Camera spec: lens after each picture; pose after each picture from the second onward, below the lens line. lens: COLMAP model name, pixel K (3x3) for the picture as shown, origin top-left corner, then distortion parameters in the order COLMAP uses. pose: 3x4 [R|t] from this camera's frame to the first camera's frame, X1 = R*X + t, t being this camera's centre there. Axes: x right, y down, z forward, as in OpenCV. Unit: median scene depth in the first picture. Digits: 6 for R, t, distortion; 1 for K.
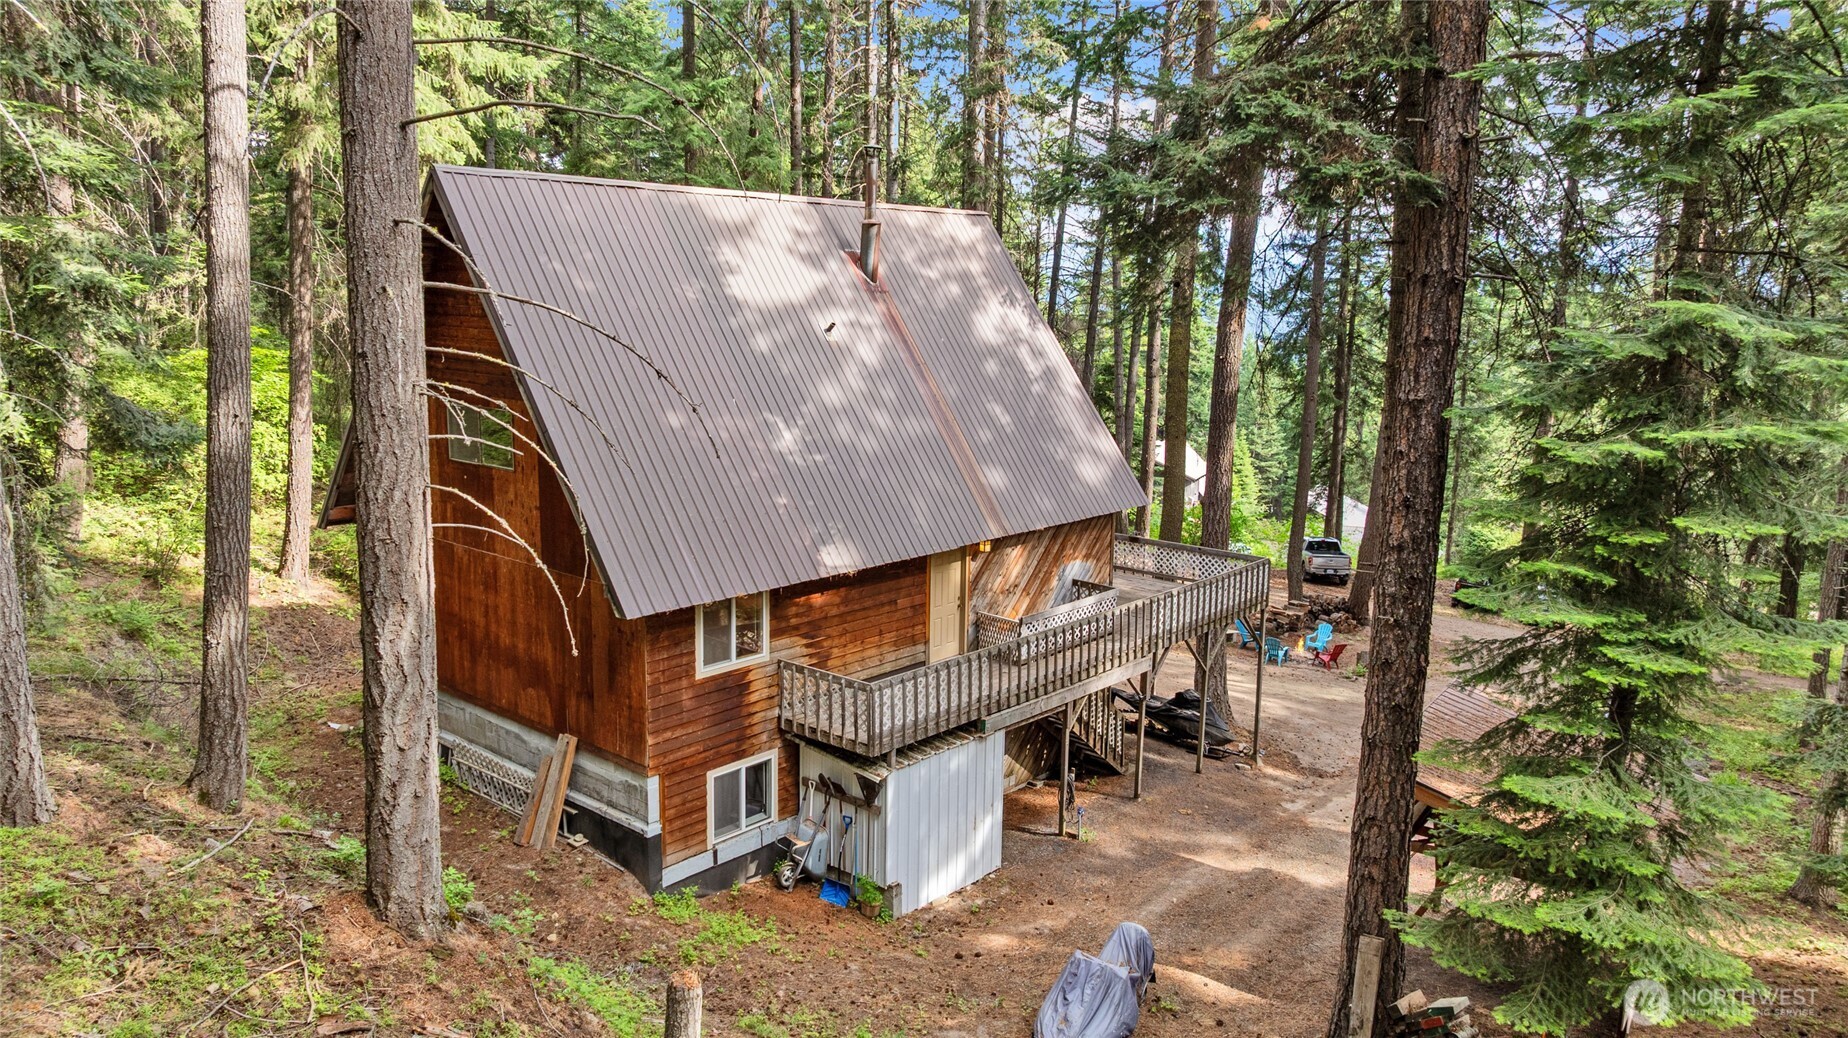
lens RADIAL K [[1292.4, 0, 924.0], [0, 1292.4, 519.0], [0, 0, 1]] dist [0.005181, 0.000483]
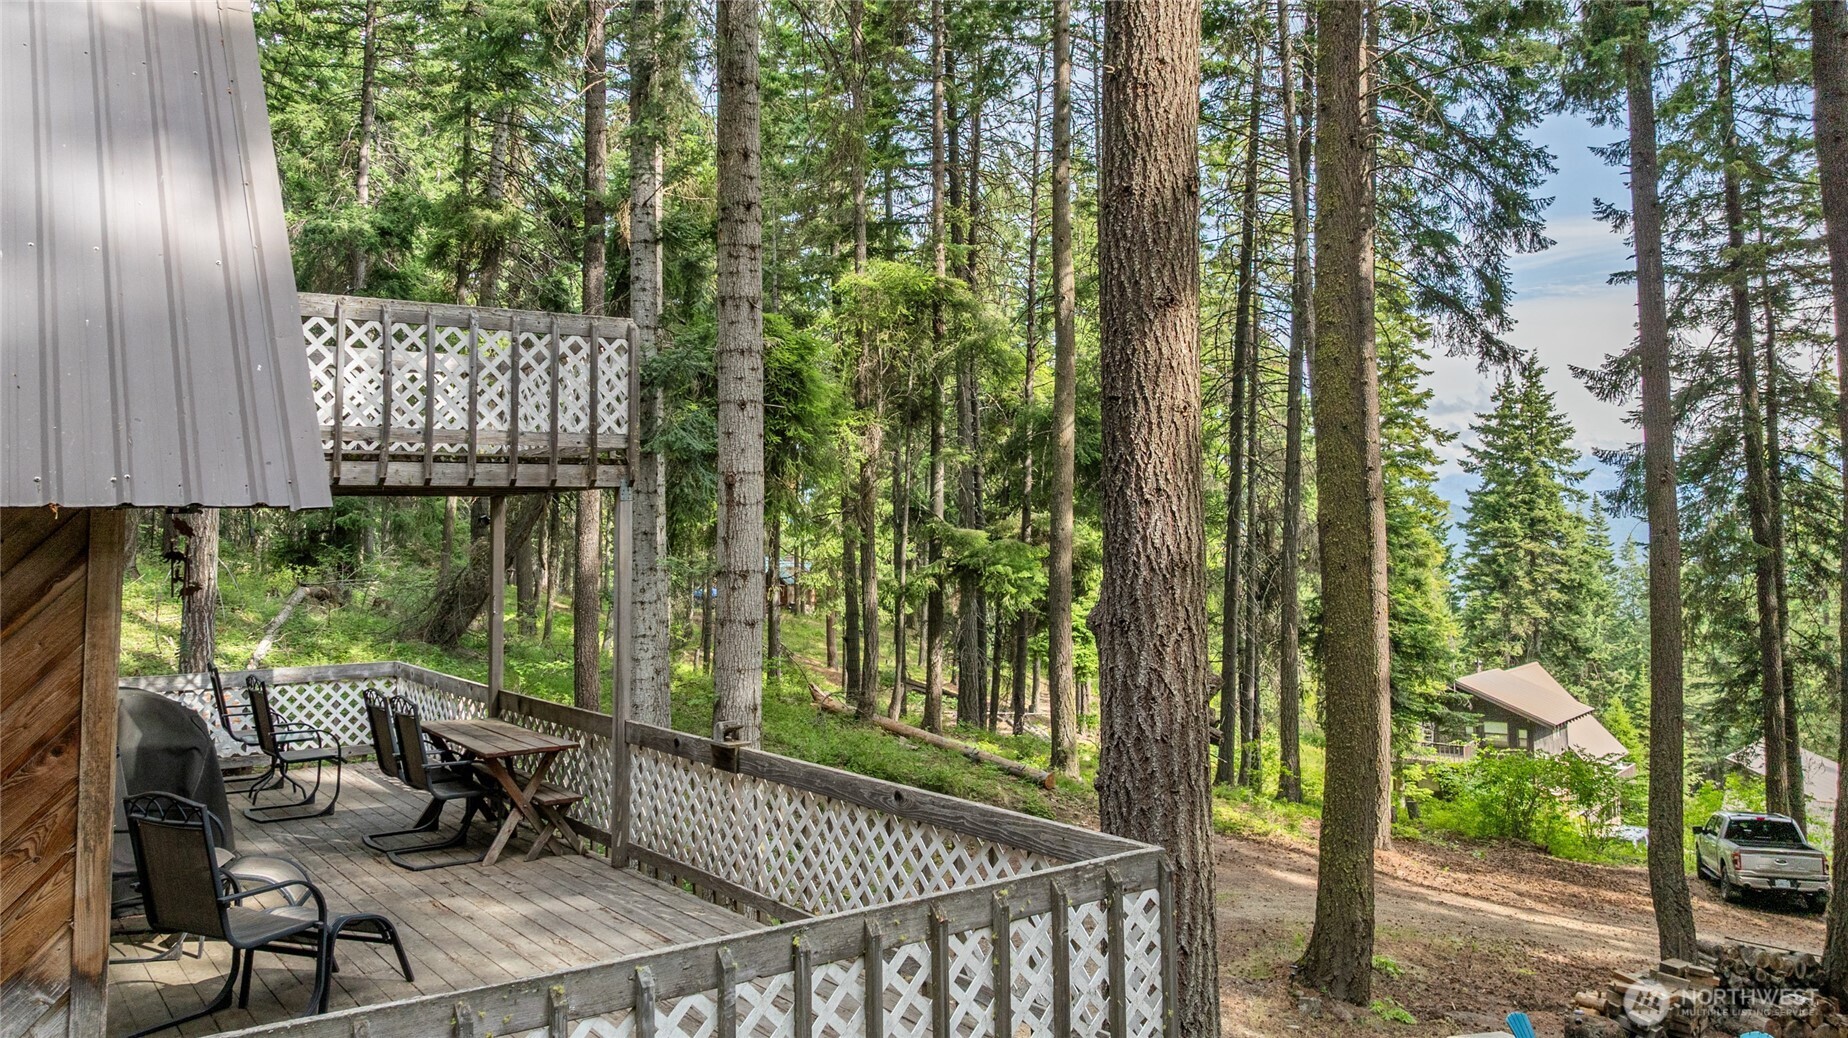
lens RADIAL K [[1292.4, 0, 924.0], [0, 1292.4, 519.0], [0, 0, 1]] dist [0.005181, 0.000483]
pose [[0.960996, -0.053614, -0.271316, 0.129884], [-0.010232, 0.973466, -0.228605, 0.019845], [0.276374, 0.222464, 0.934948, 0.387841]]
